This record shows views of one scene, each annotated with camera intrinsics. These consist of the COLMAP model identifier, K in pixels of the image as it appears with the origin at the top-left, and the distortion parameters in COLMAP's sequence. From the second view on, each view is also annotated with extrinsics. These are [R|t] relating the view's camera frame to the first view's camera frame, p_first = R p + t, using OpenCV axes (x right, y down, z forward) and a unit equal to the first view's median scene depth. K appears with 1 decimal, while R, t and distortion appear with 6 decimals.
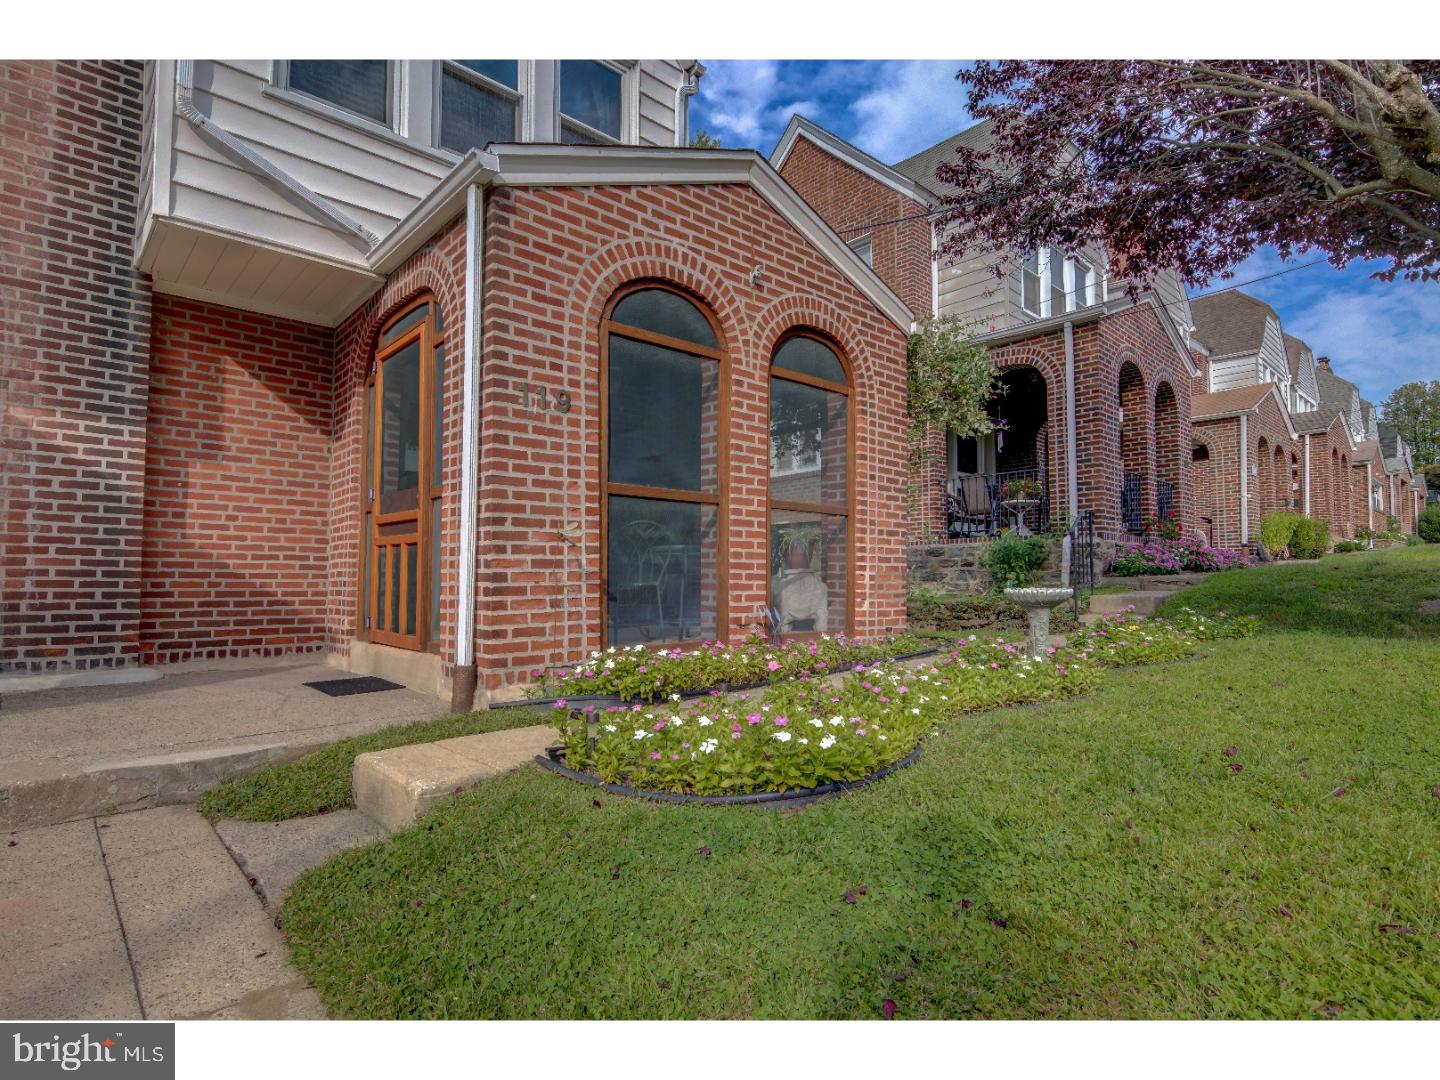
lens RADIAL K [[781.4, 0, 721.0], [0, 781.4, 547.3], [0, 0, 1]] dist [0.010717, -0.010556]
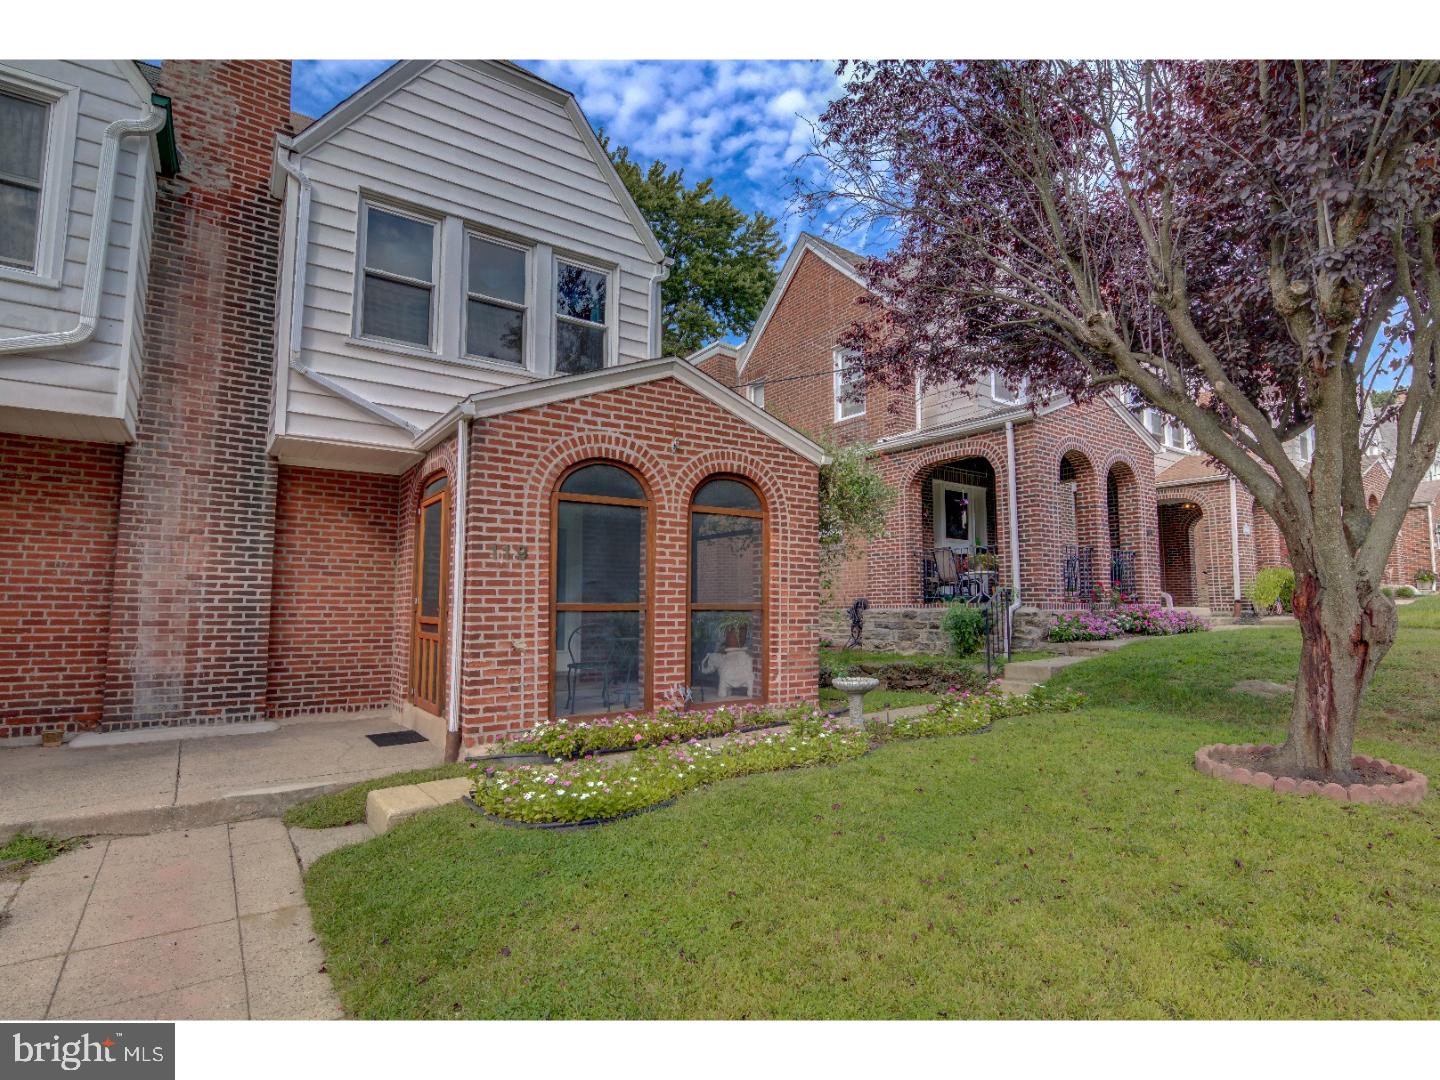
lens RADIAL K [[771.4, 0, 720.0], [0, 771.4, 540.0], [0, 0, 1]] dist [0.003524, 0.000141]
pose [[0.990934, -0.012716, -0.133743, 0.320647], [0.007159, 0.999094, -0.041949, -0.125884], [0.134155, 0.040611, 0.990128, -0.358233]]
